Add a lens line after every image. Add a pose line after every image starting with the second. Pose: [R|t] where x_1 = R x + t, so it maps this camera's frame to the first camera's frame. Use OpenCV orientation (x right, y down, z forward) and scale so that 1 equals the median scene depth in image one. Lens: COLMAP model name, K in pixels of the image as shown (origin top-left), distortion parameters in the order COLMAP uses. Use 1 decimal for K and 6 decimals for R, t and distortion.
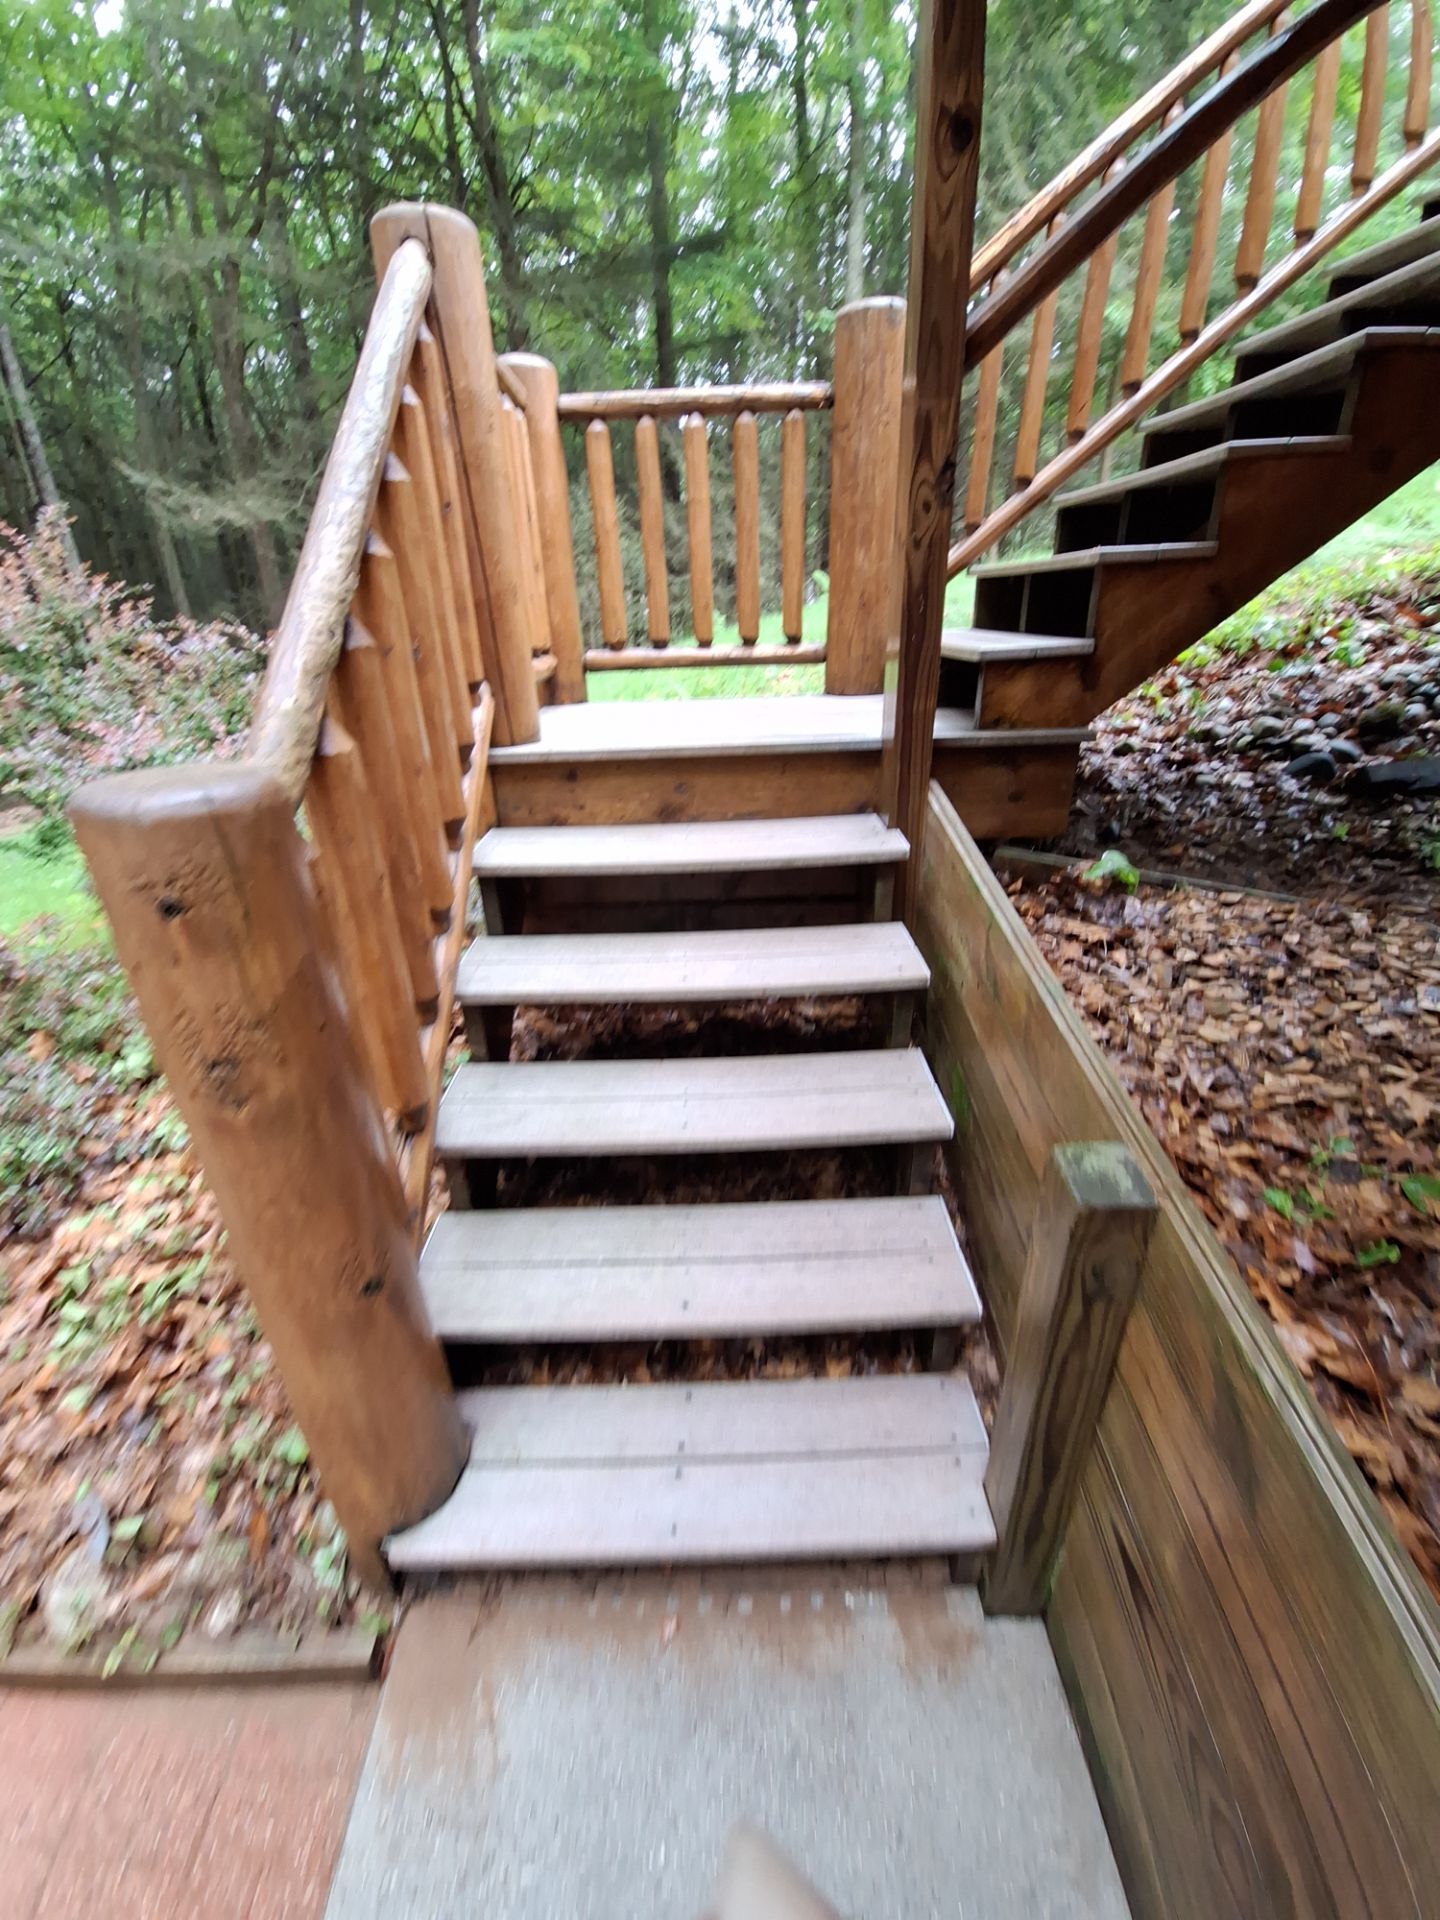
lens RADIAL K [[752.2, 0, 711.5], [0, 752.2, 957.2], [0, 0, 1]] dist [-0.010299, -0.006554]
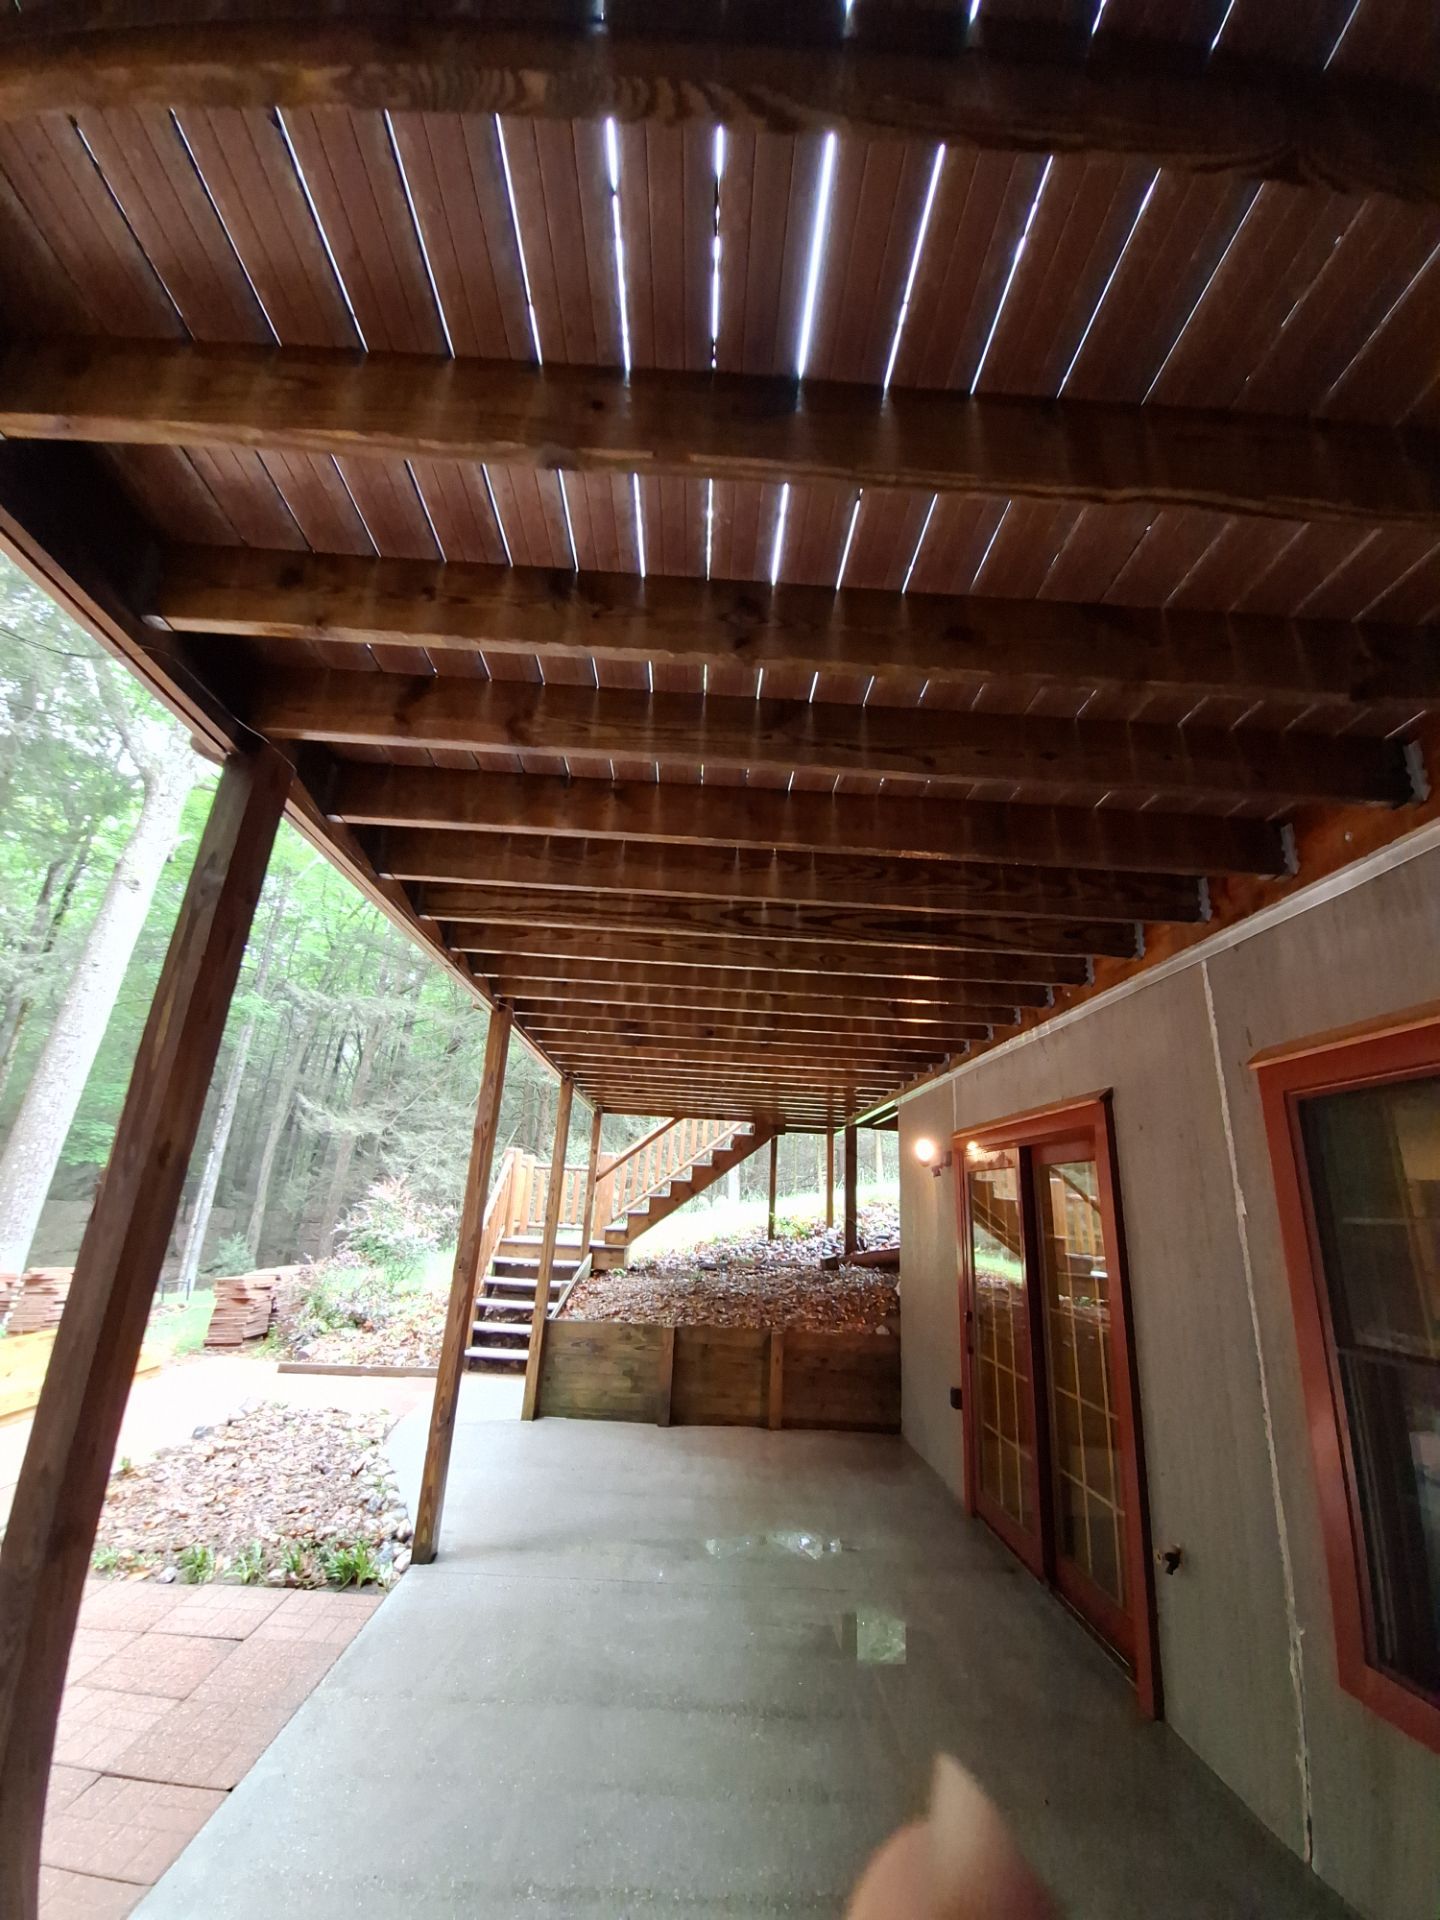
lens RADIAL K [[752.2, 0, 711.5], [0, 752.2, 957.2], [0, 0, 1]] dist [-0.010299, -0.006554]
pose [[0.995819, 0.091119, -0.006525, 0.898895], [-0.070436, 0.720368, -0.690007, 1.616878], [-0.058173, 0.687581, 0.723774, -3.730084]]
